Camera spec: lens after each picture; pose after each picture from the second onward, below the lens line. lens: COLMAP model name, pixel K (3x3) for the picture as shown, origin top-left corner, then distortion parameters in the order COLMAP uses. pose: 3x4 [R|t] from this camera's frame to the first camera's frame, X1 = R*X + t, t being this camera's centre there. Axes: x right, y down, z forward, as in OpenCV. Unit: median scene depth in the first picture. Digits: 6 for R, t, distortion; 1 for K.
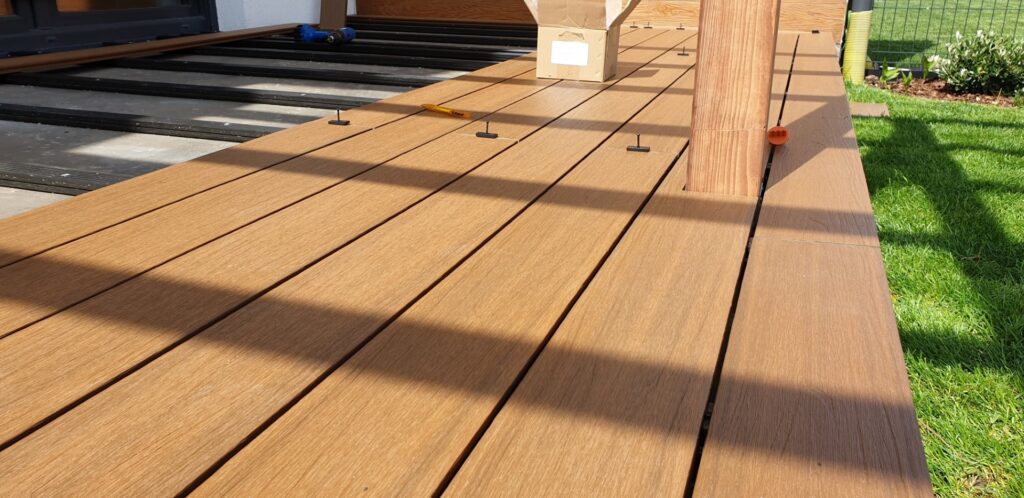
lens RADIAL K [[822.9, 0, 512.8], [0, 822.9, 284.3], [0, 0, 1]] dist [0.069188, -0.223340]
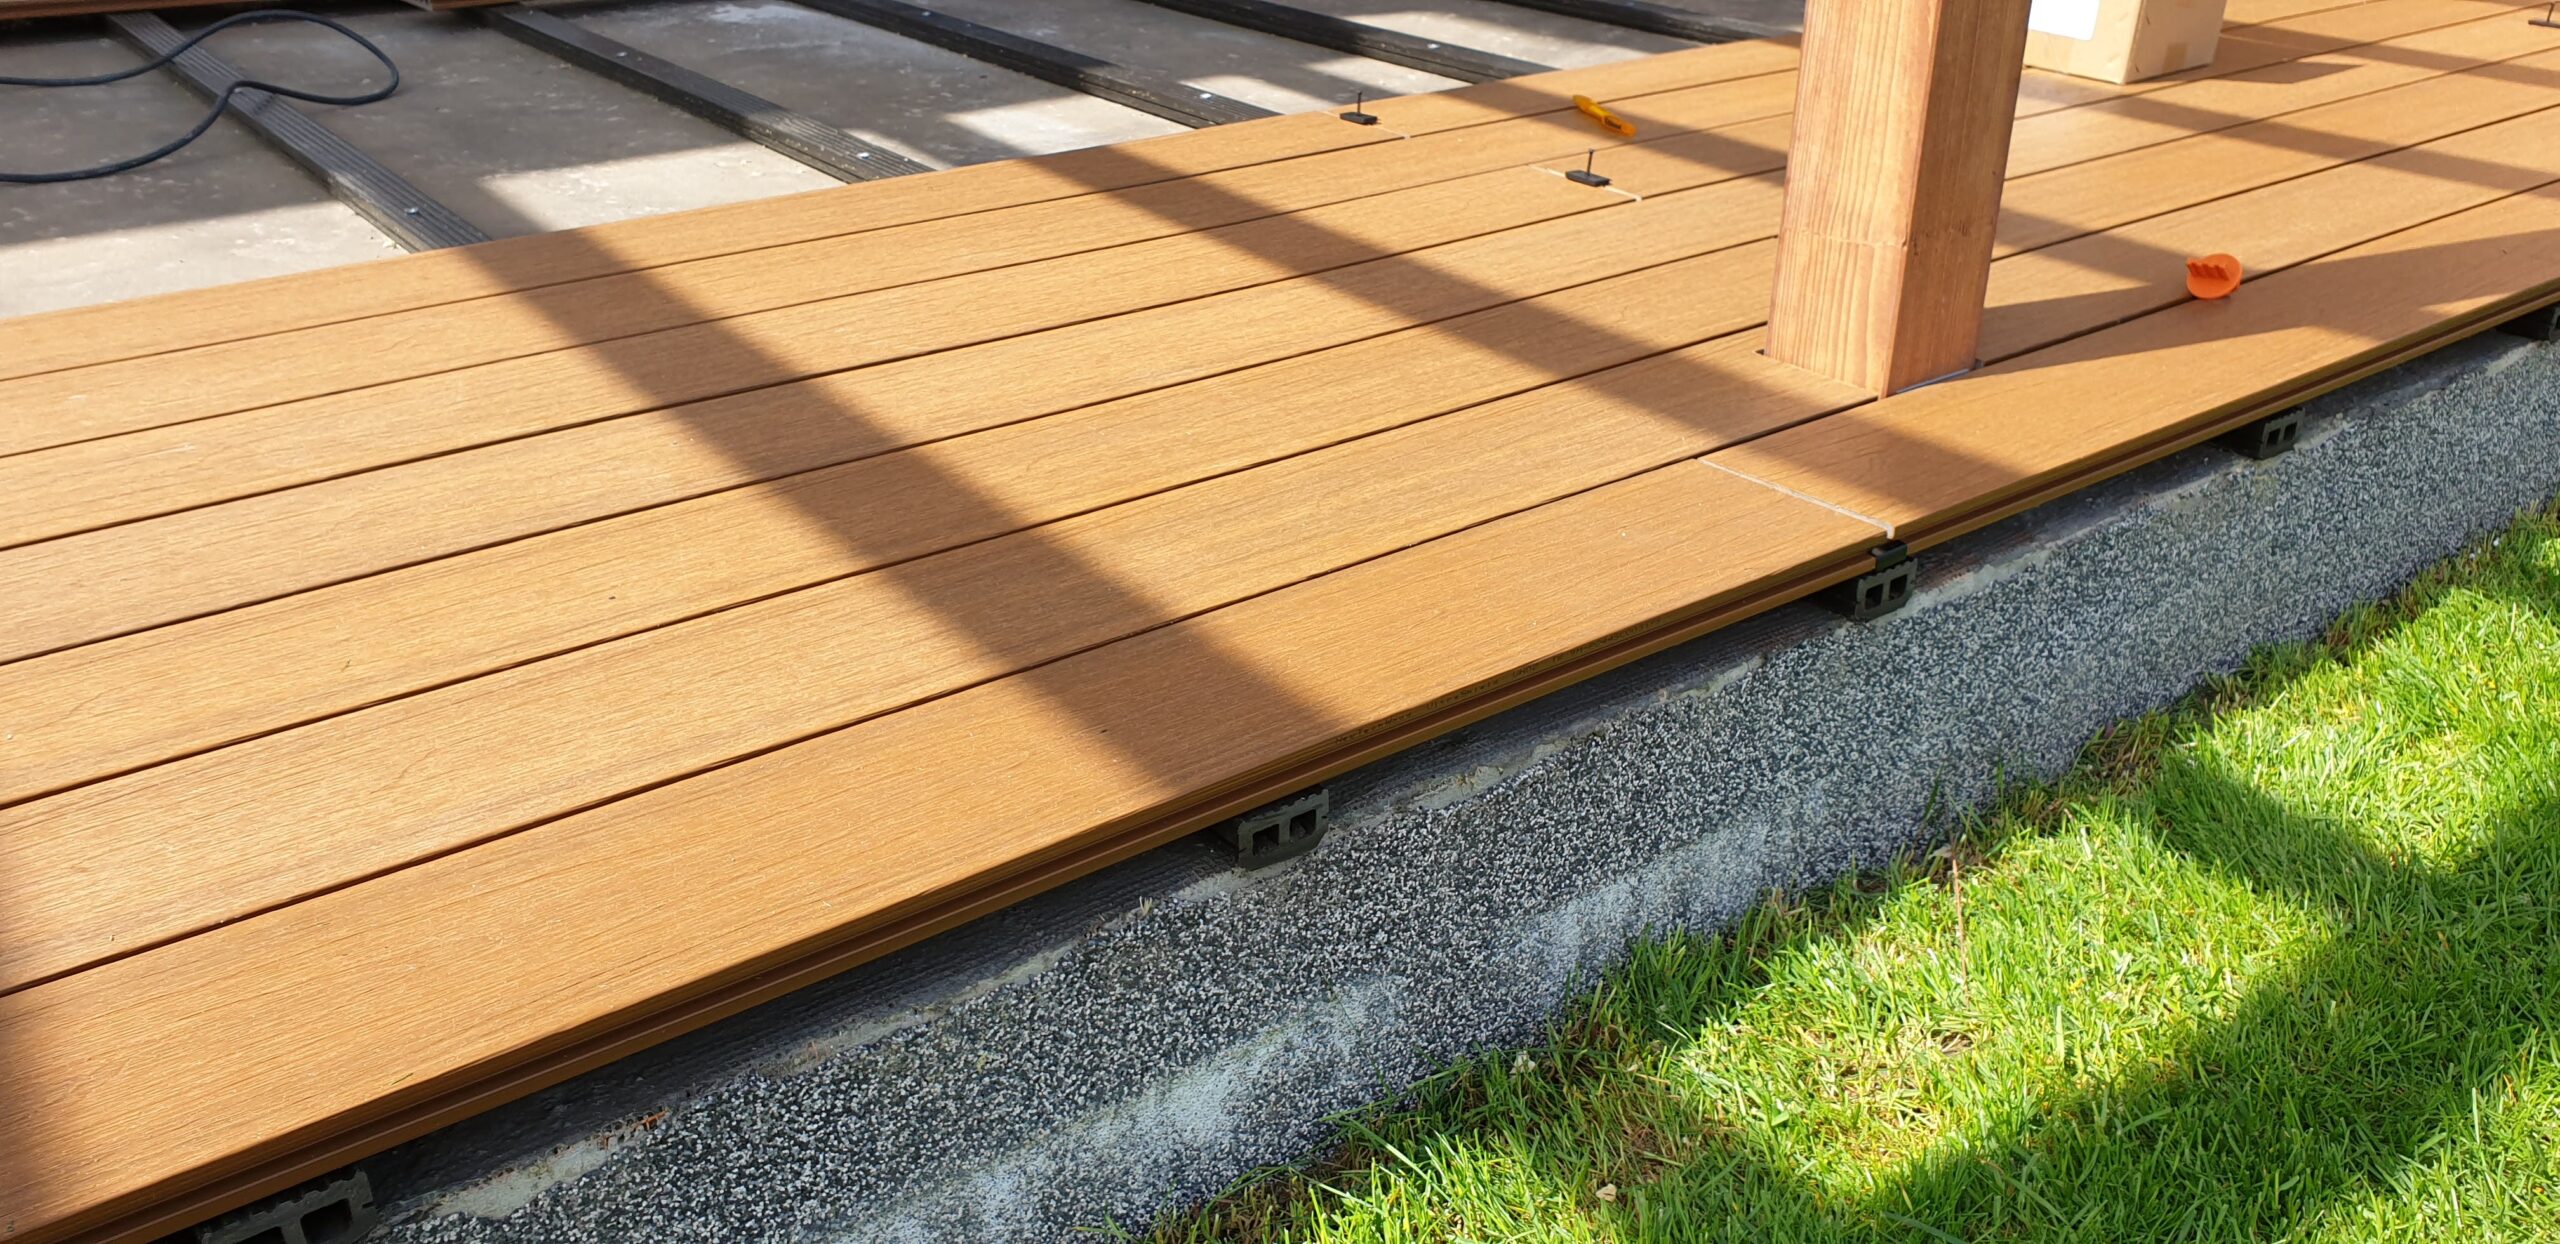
lens RADIAL K [[2057.2, 0, 1282.0], [0, 2057.2, 710.2], [0, 0, 1]] dist [0.069188, -0.223340]
pose [[0.807574, 0.267877, -0.525420, 0.695068], [-0.206010, 0.962905, 0.174284, -0.068188], [0.552616, -0.032505, 0.832802, -0.163113]]
